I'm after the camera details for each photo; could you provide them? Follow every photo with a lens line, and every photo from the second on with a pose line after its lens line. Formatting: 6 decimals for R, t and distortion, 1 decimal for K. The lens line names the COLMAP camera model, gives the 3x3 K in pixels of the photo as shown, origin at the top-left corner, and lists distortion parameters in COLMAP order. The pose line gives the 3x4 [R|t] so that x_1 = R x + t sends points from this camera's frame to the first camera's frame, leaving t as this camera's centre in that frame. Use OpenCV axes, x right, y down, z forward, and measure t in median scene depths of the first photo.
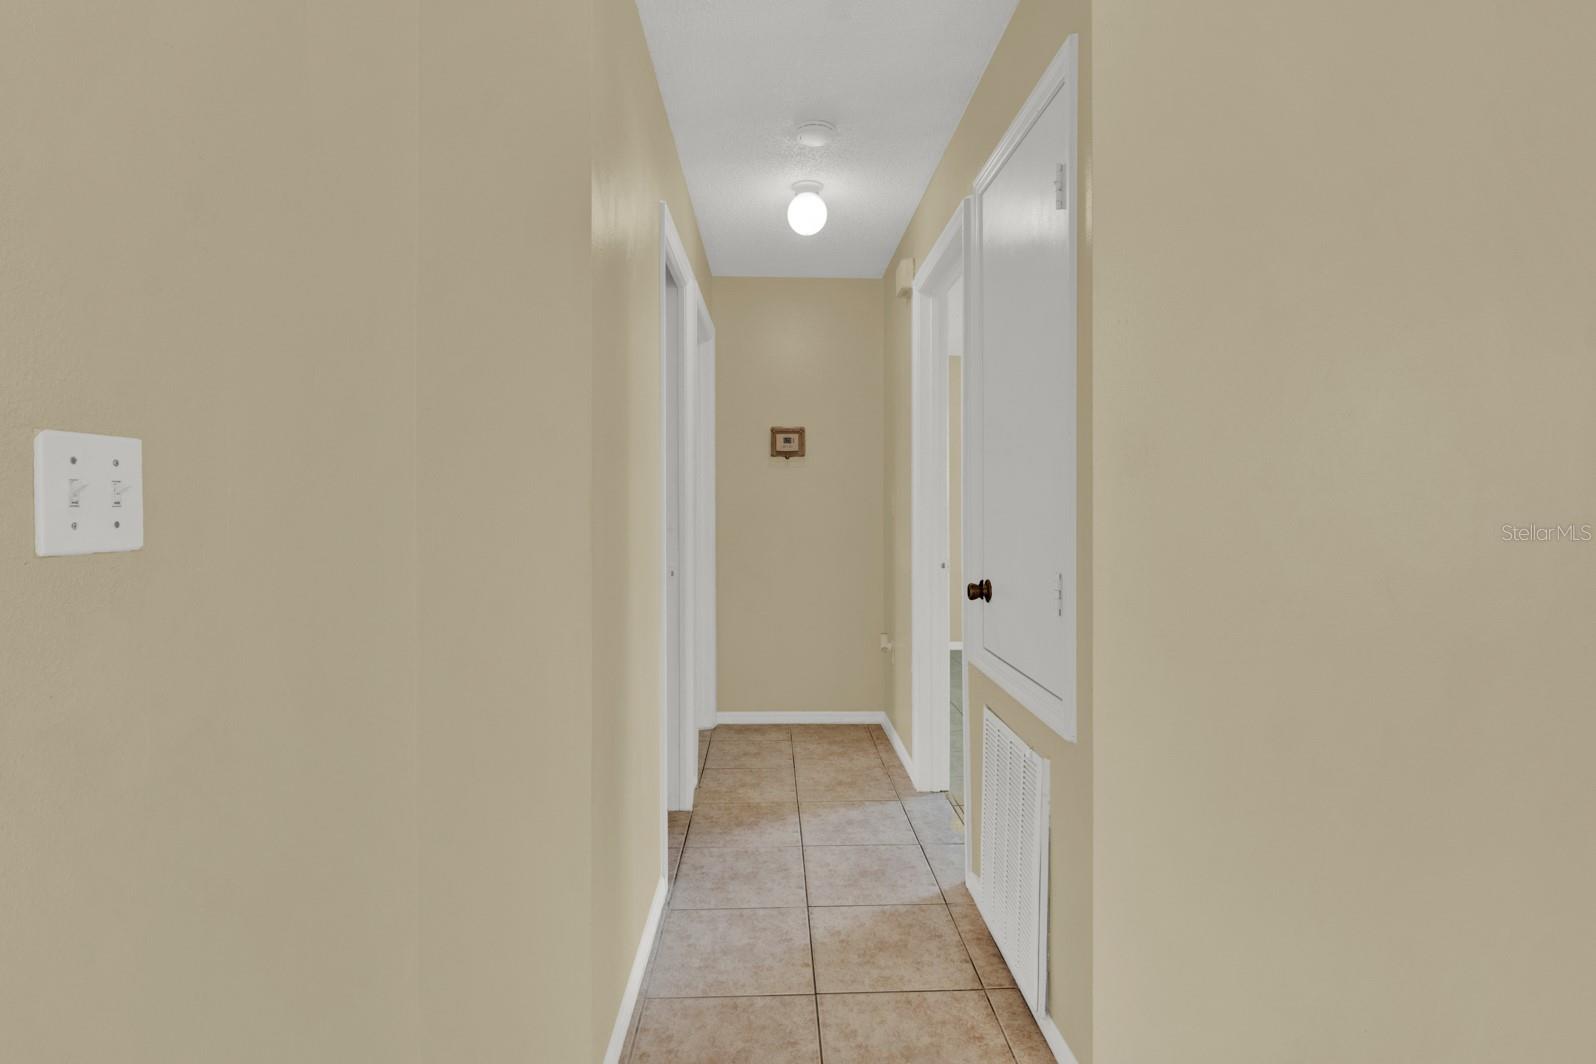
lens RADIAL K [[768.1, 0, 801.1], [0, 768.1, 519.2], [0, 0, 1]] dist [-0.001390, -0.009139]
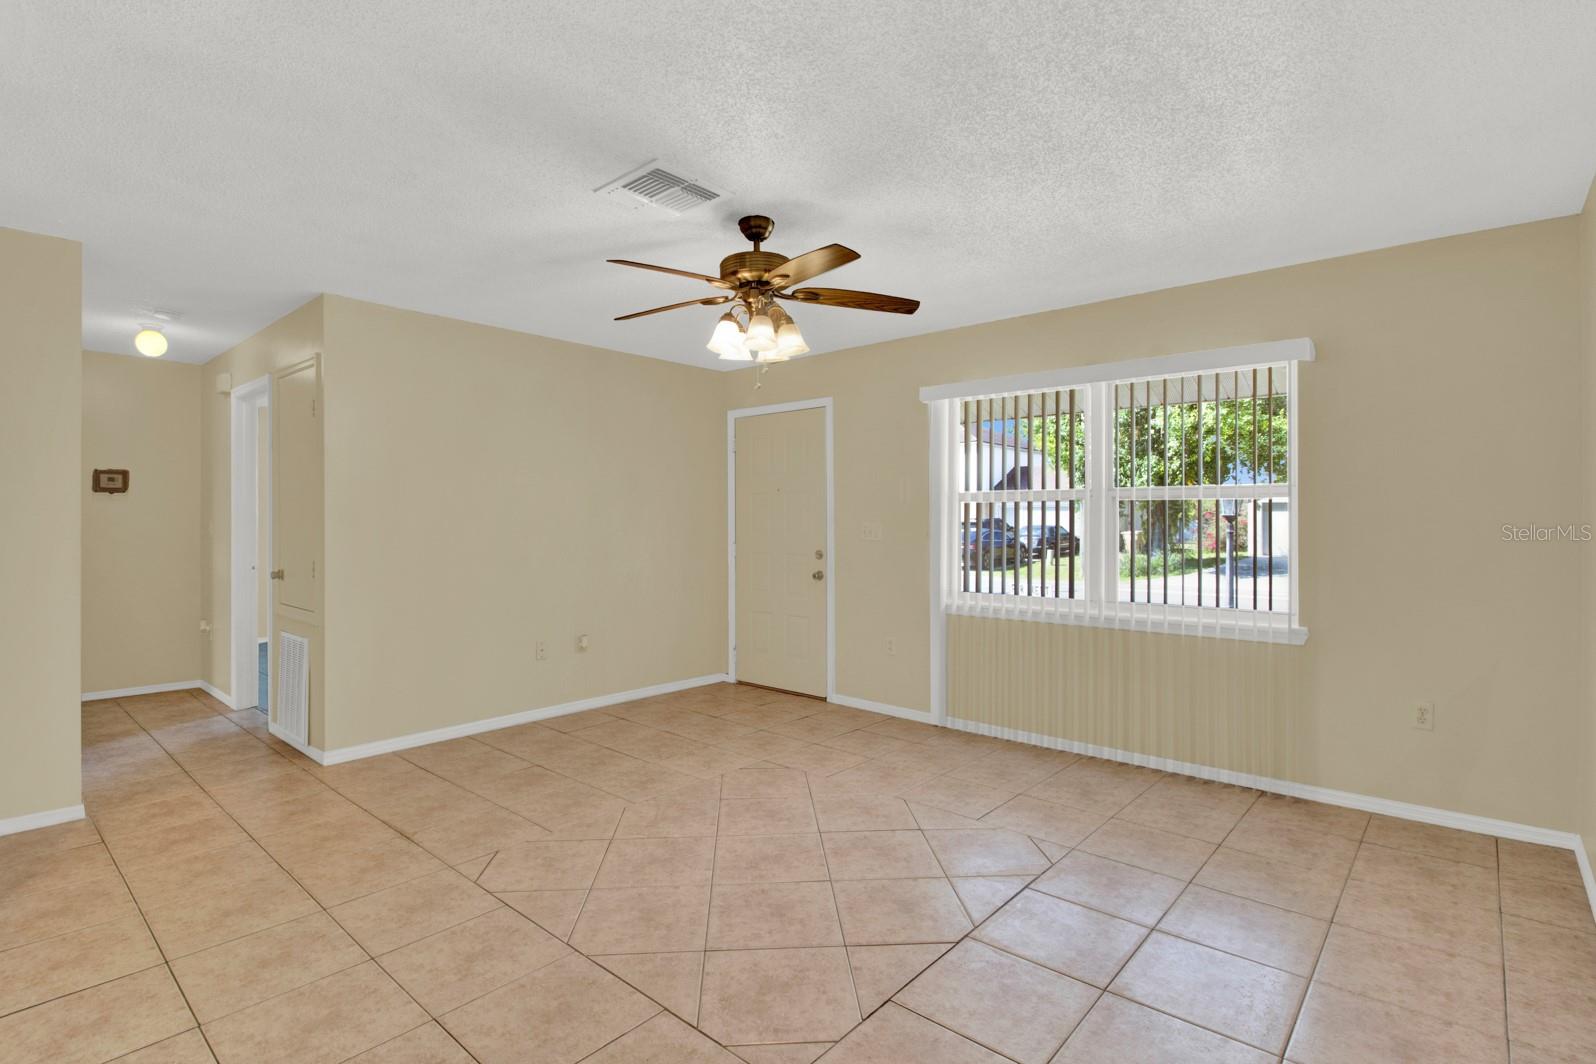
lens RADIAL K [[768.1, 0, 782.7], [0, 768.1, 518.1], [0, 0, 1]] dist [-0.001390, -0.009139]
pose [[0.700802, 0.003999, 0.713345, -0.152730], [0.020247, 0.999470, -0.025494, 0.020313], [-0.713069, 0.032310, 0.700349, -0.767557]]
